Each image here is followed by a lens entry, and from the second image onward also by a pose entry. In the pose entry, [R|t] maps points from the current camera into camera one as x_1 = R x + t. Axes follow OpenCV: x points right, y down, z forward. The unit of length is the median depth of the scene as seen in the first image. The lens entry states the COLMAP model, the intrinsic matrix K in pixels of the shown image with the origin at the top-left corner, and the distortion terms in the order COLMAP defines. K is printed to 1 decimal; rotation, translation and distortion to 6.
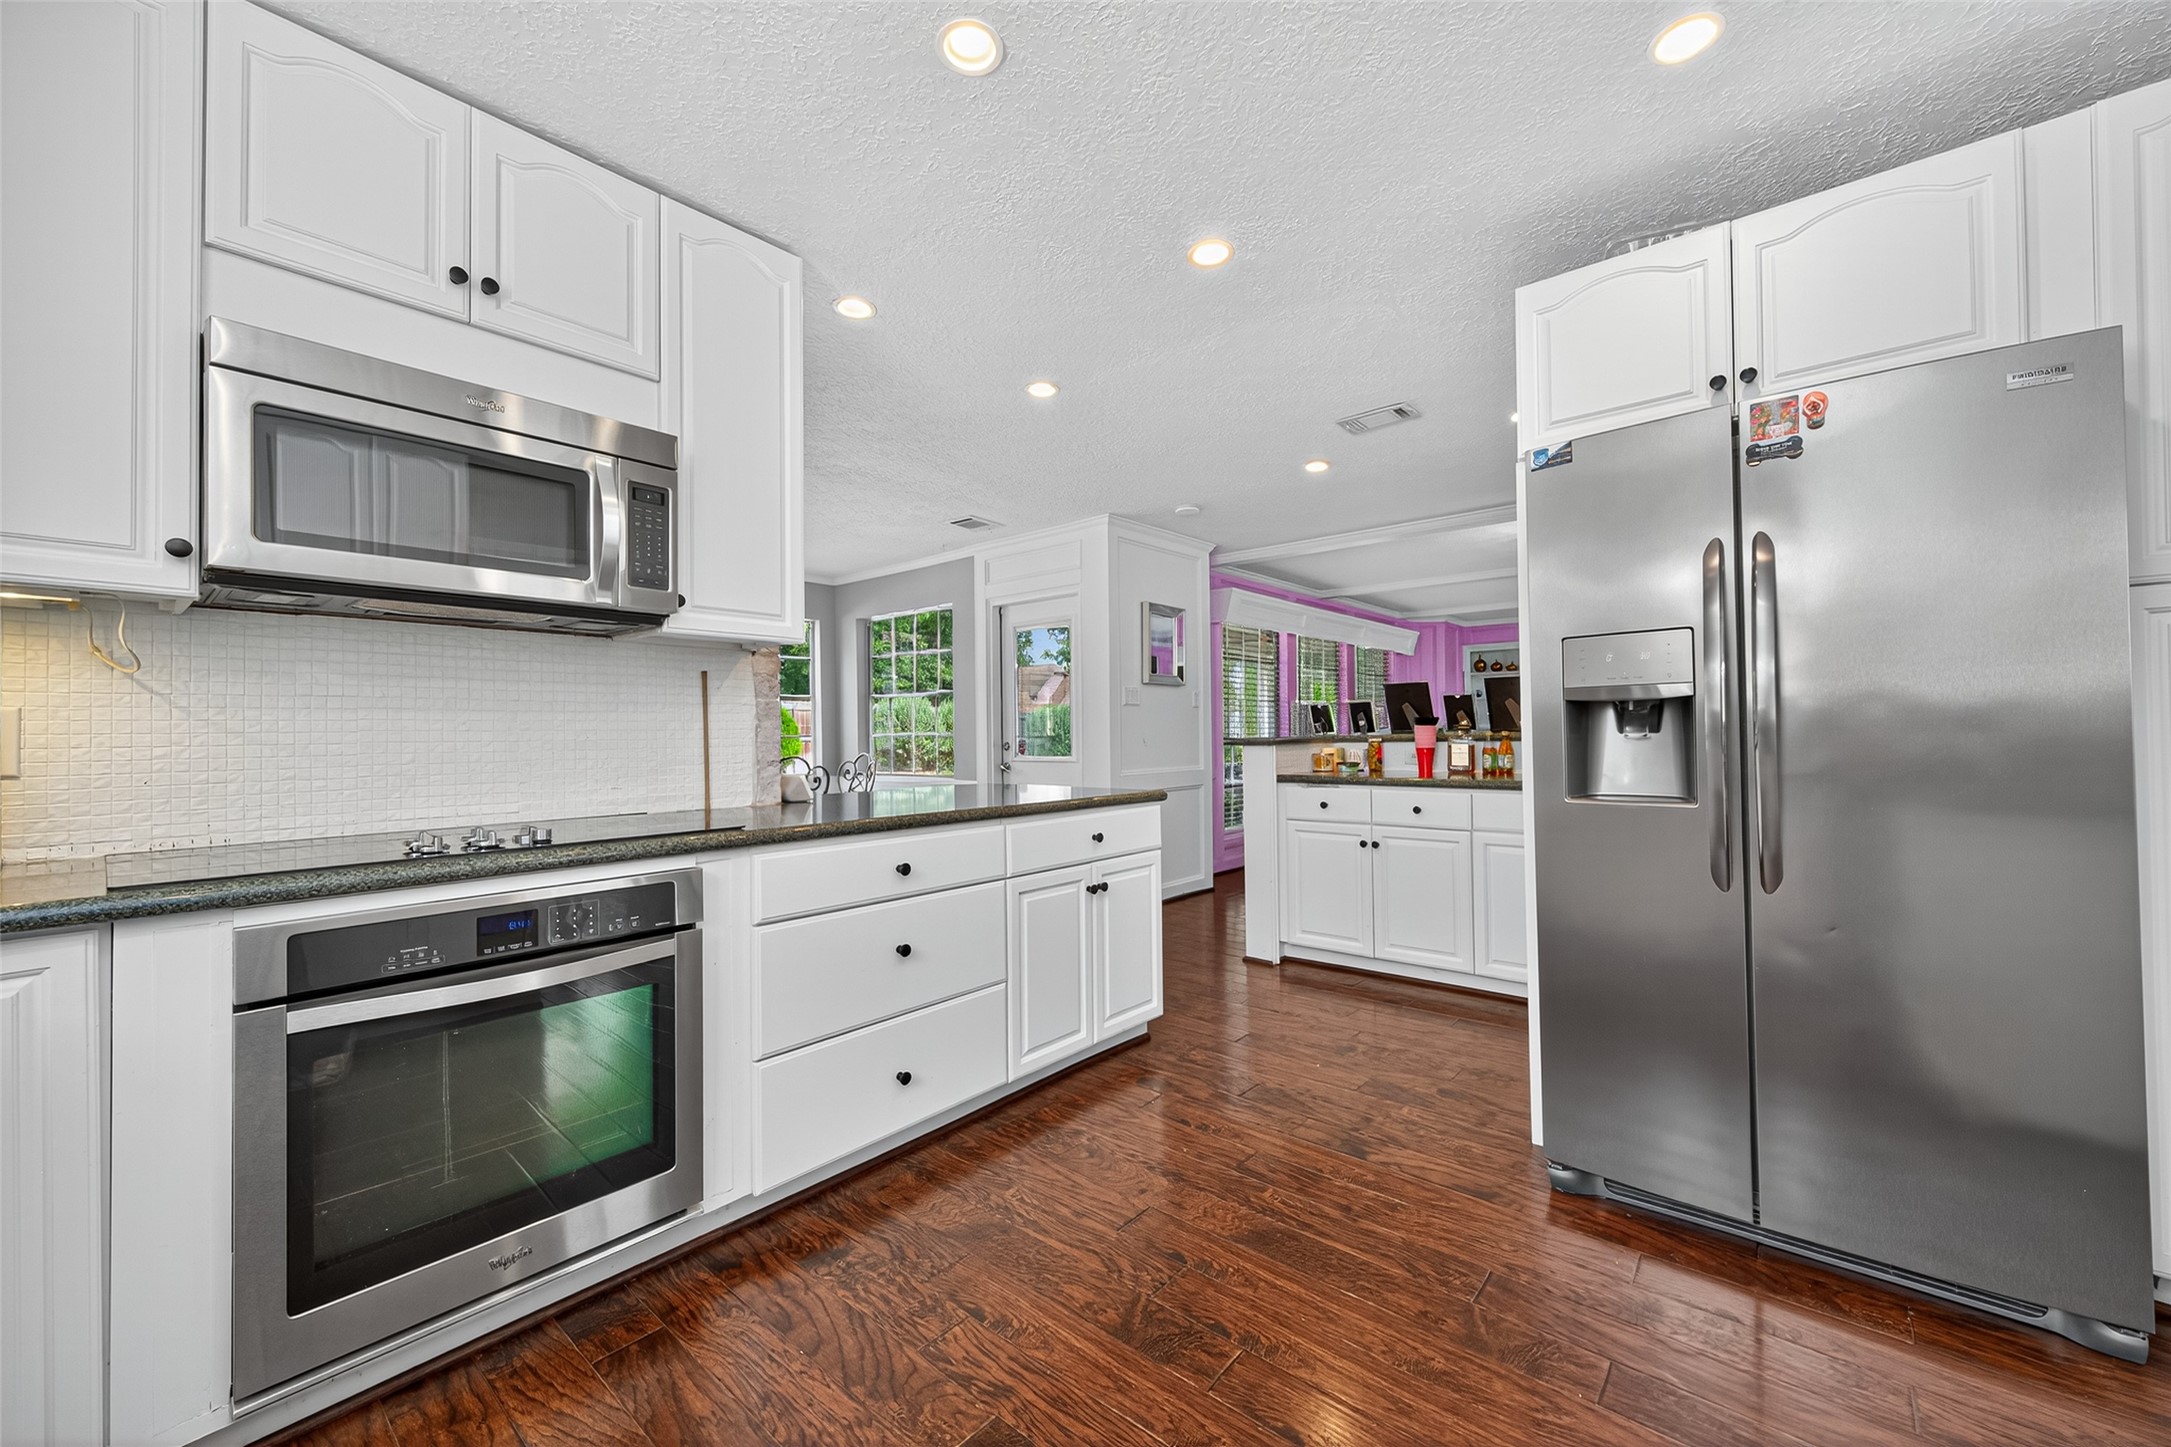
lens RADIAL K [[841.4, 0, 1093.9], [0, 841.4, 722.1], [0, 0, 1]] dist [-0.011634, 0.001667]
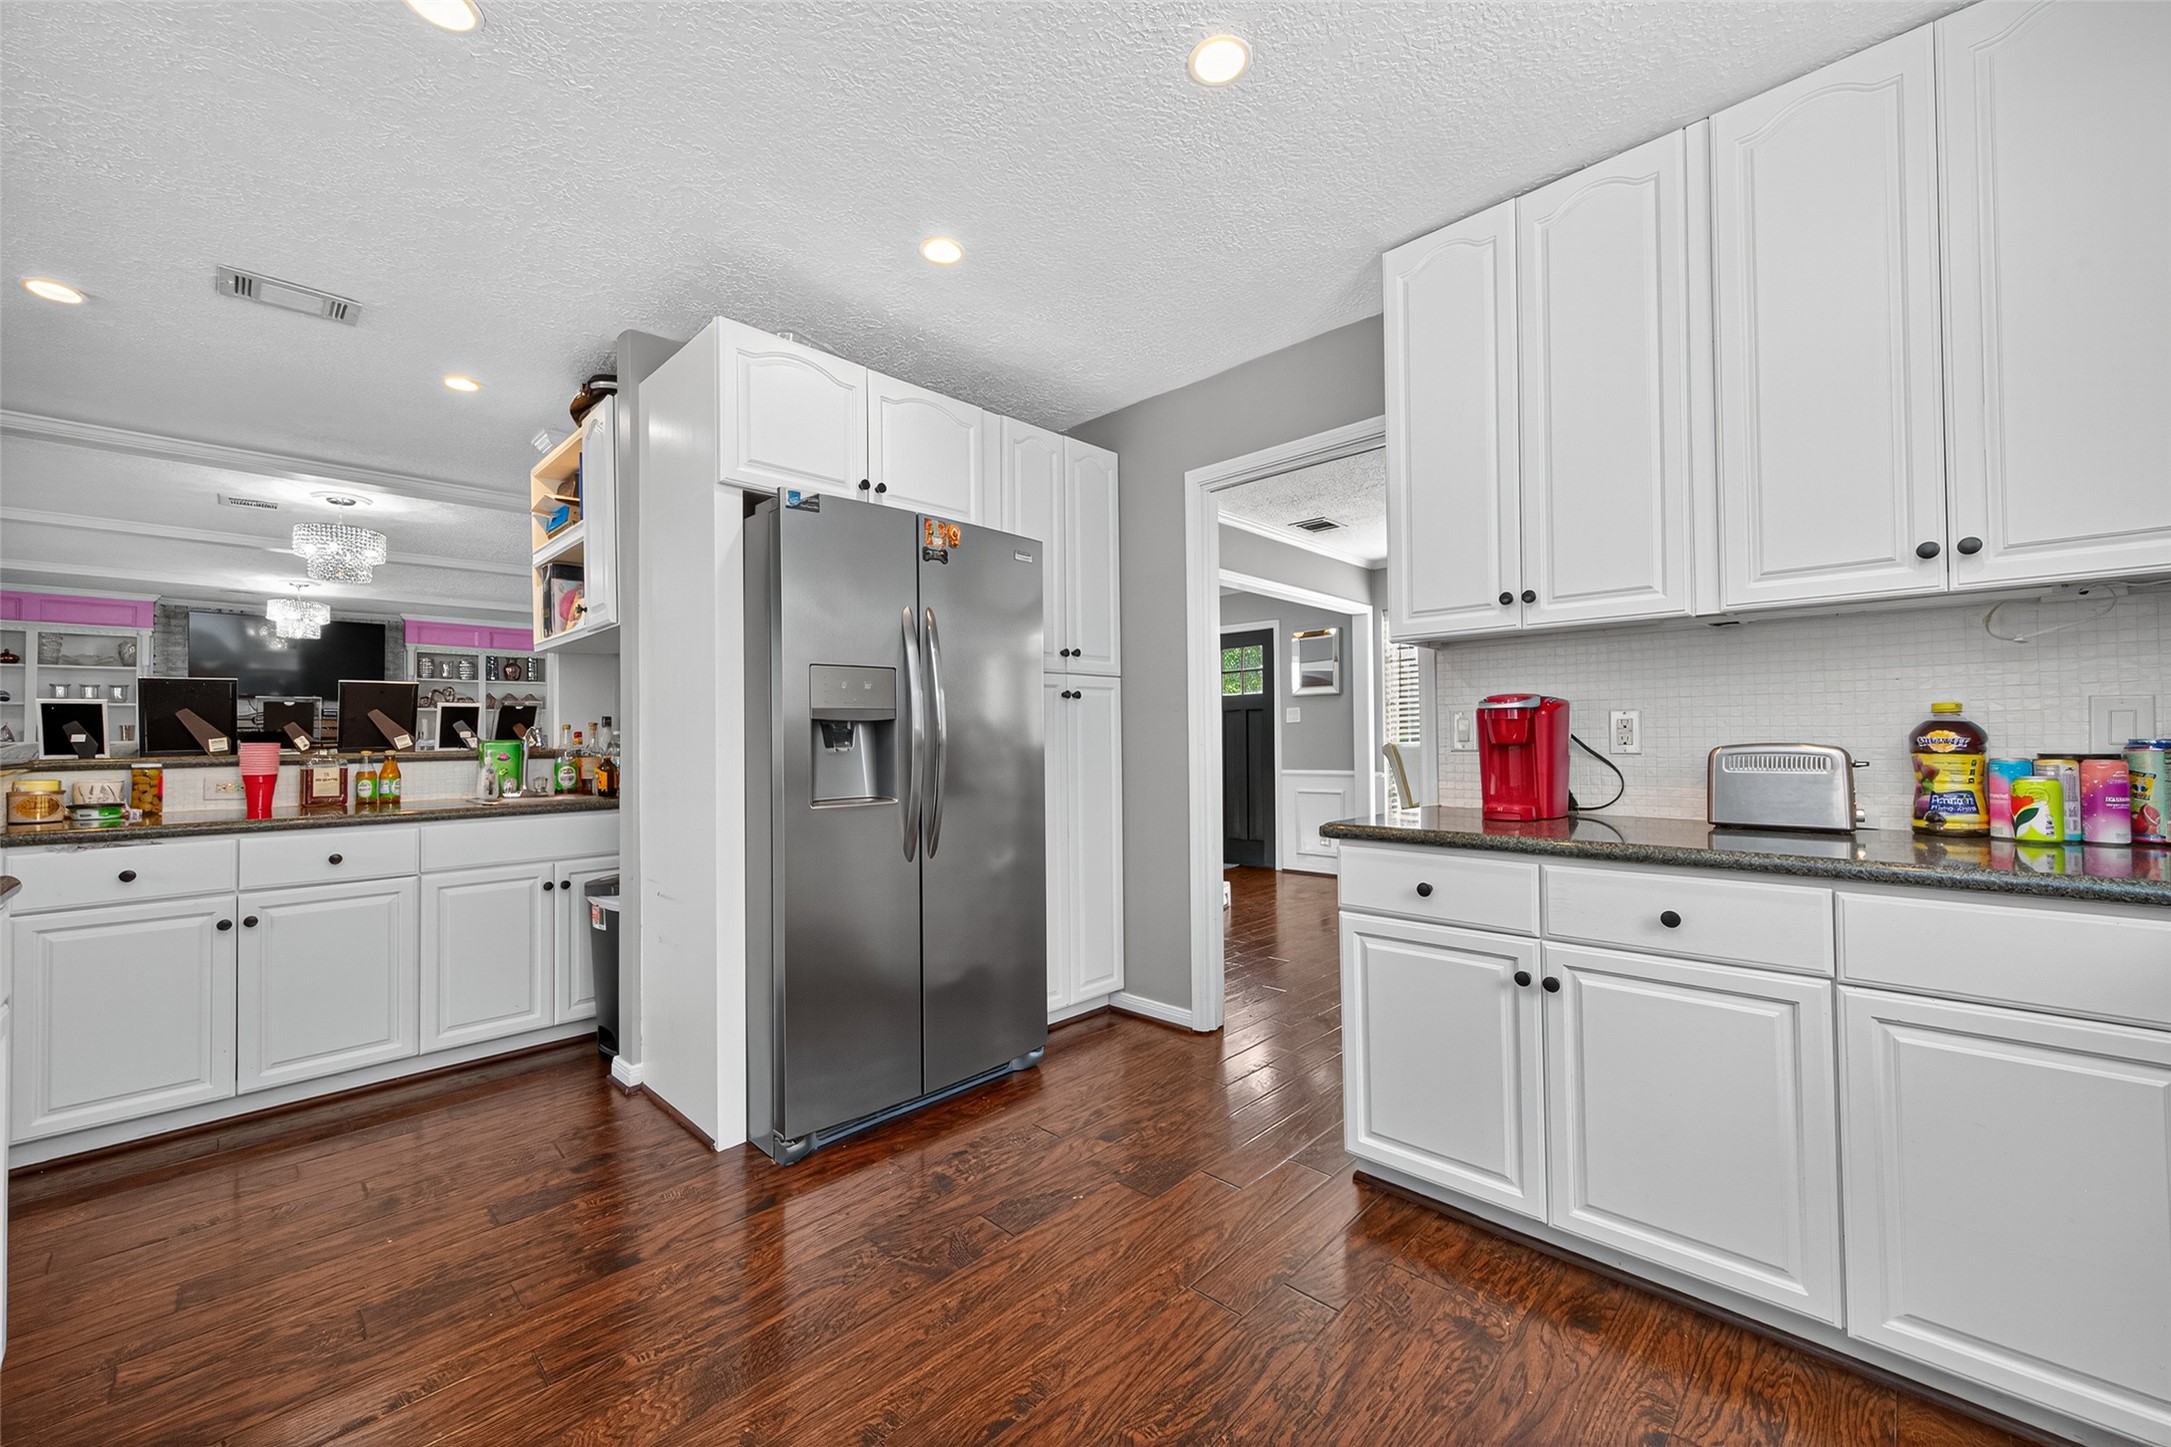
lens RADIAL K [[841.4, 0, 1083.2], [0, 841.4, 724.9], [0, 0, 1]] dist [-0.011634, 0.001667]
pose [[0.048270, 0.025223, 0.998516, -0.295939], [-0.003650, 0.999679, -0.025076, 0.004402], [-0.998828, -0.002434, 0.048347, 0.309361]]
